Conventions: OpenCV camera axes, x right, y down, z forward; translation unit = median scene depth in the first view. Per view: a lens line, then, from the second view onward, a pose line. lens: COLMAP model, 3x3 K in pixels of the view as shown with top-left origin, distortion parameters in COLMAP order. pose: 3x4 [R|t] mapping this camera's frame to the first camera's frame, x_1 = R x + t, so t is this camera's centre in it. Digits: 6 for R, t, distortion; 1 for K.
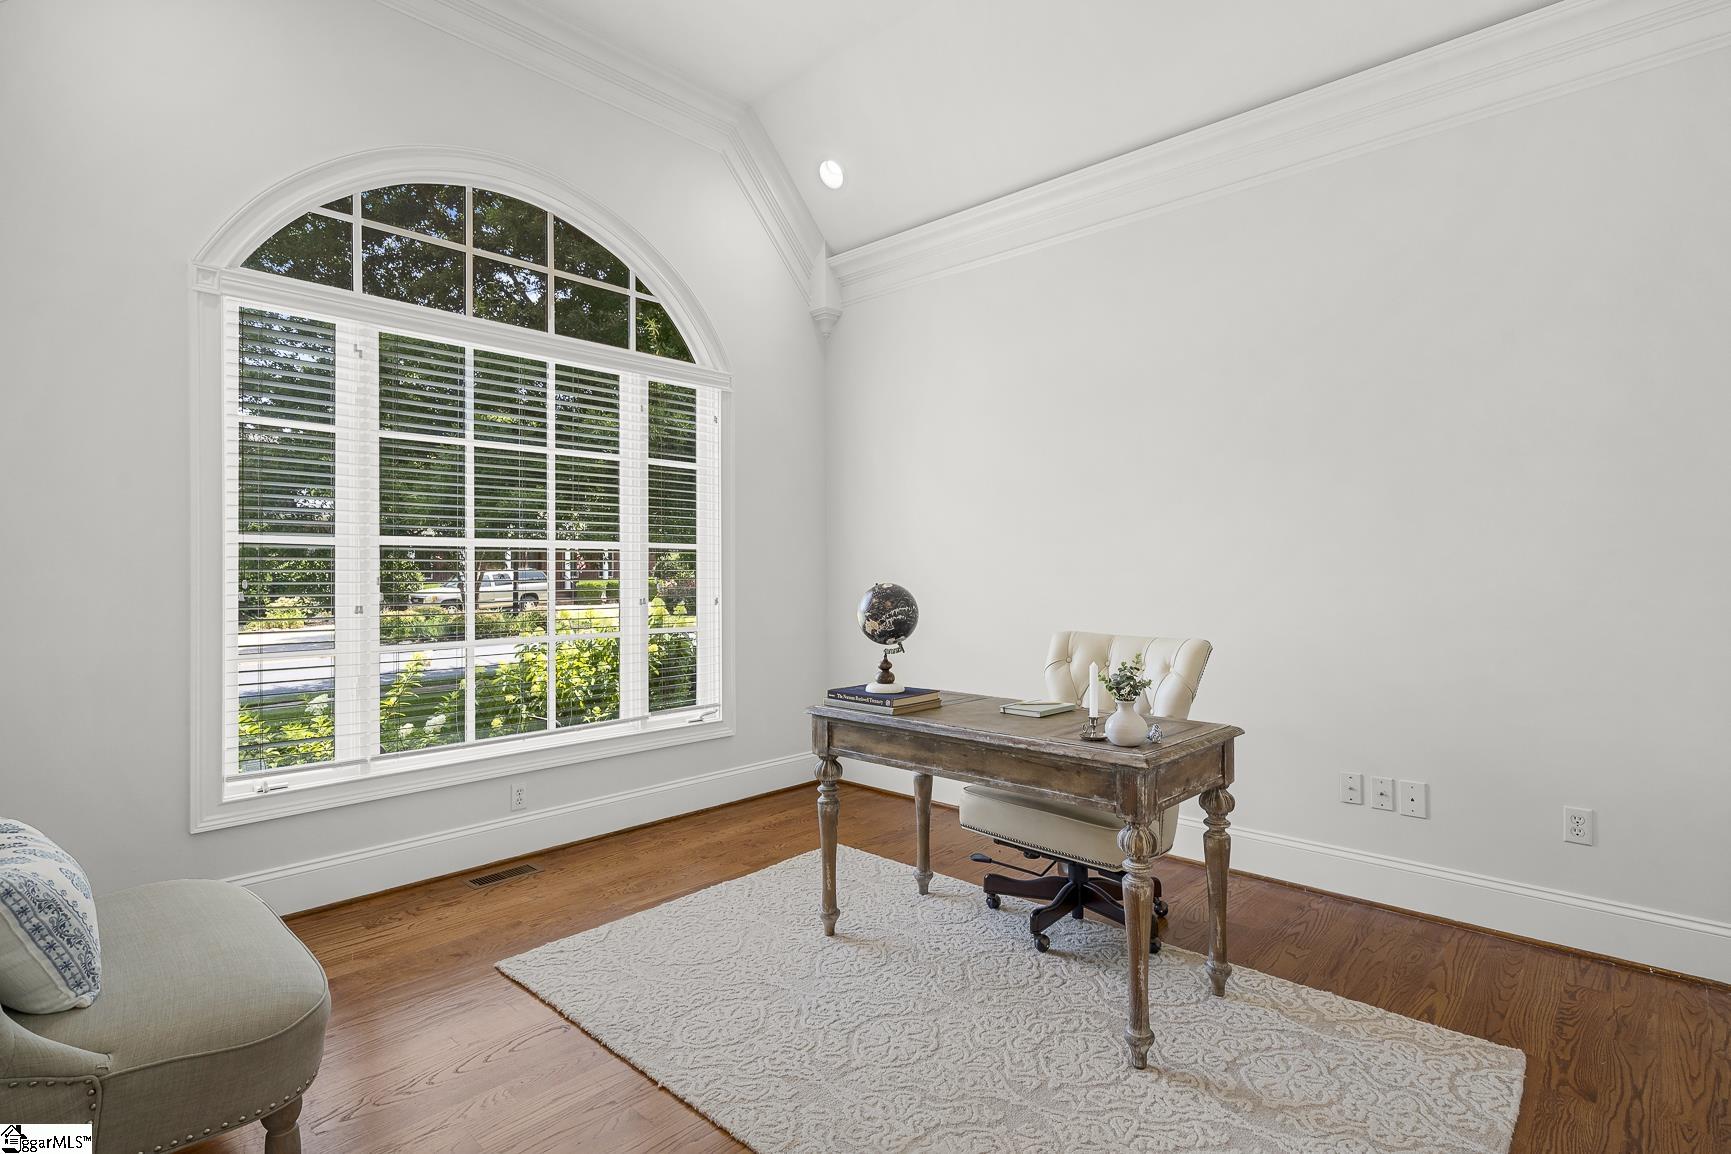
lens RADIAL K [[863.0, 0, 862.5], [0, 863.0, 546.7], [0, 0, 1]] dist [0.001353, 0.000051]
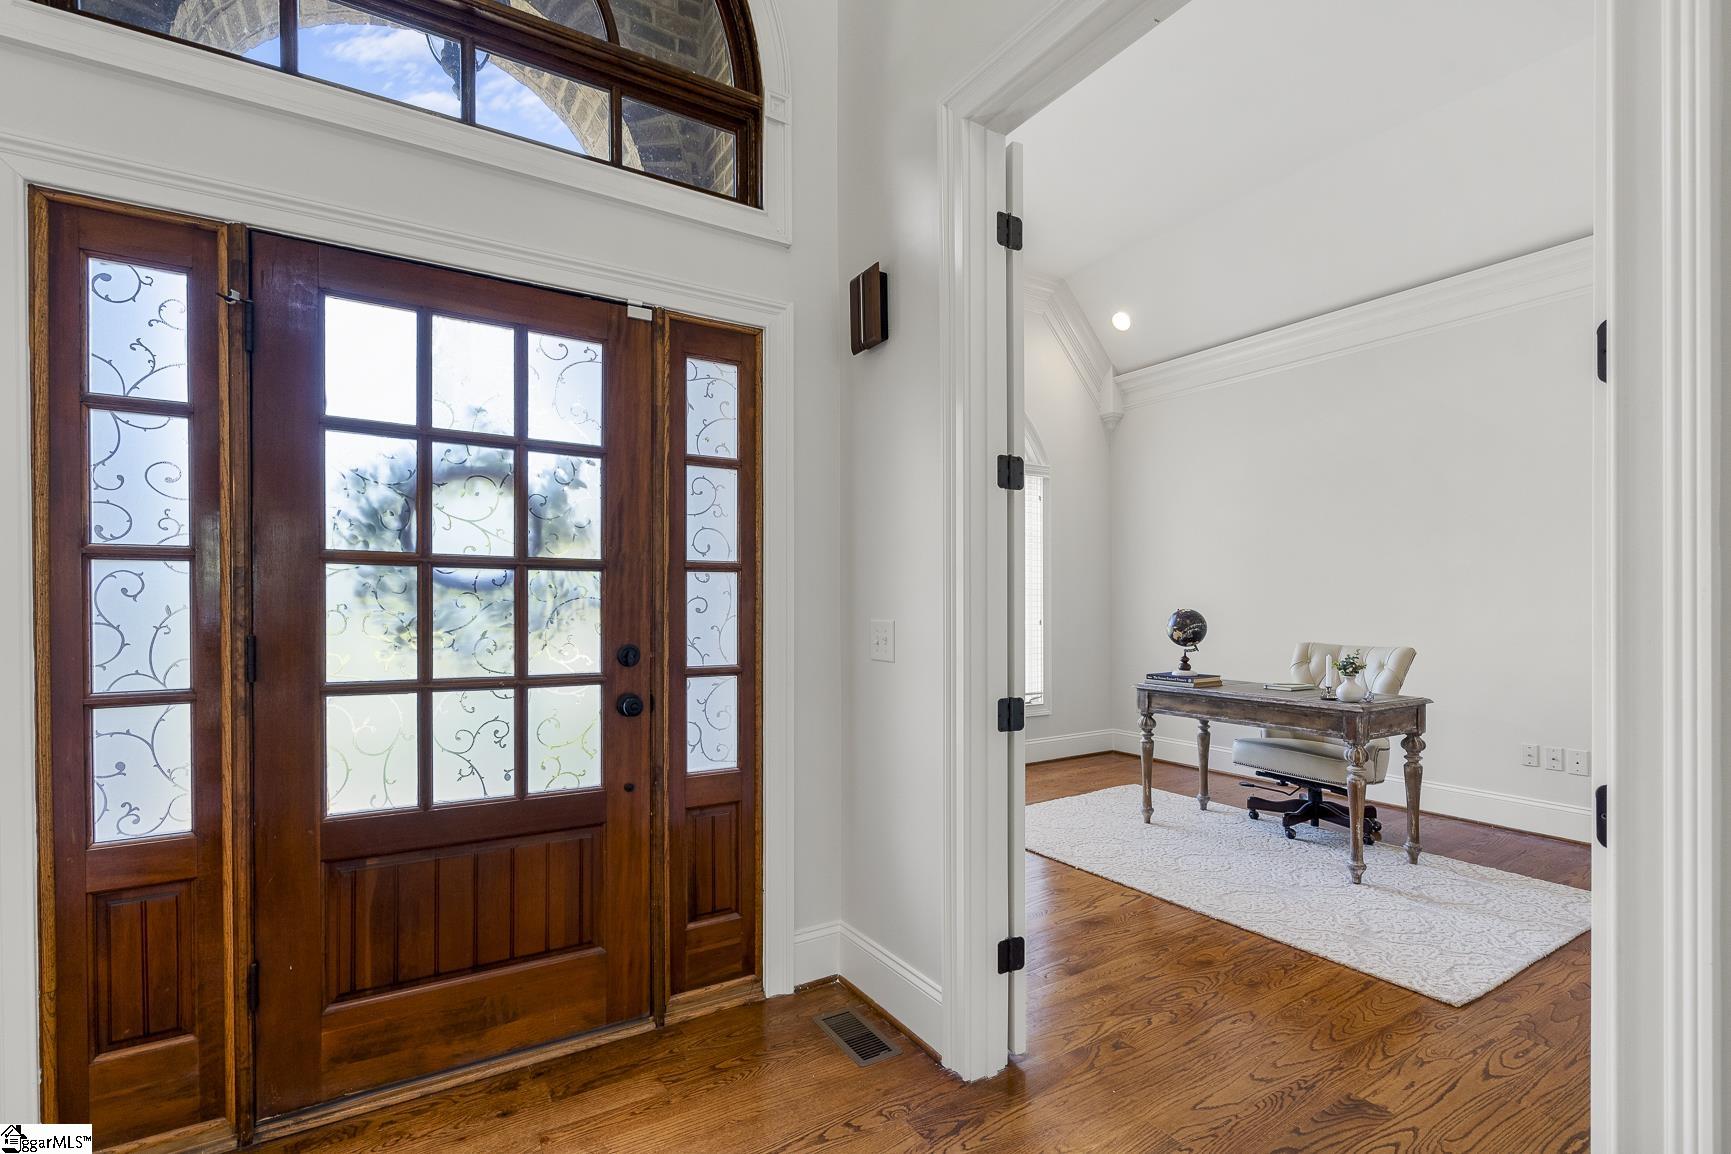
lens RADIAL K [[797.5, 0, 866.8], [0, 797.5, 600.9], [0, 0, 1]] dist [0.000860, 0.000593]
pose [[0.967685, -0.000552, -0.252161, -0.176295], [0.007001, 0.999671, 0.024678, -0.013855], [0.252065, -0.025646, 0.967370, -0.608373]]
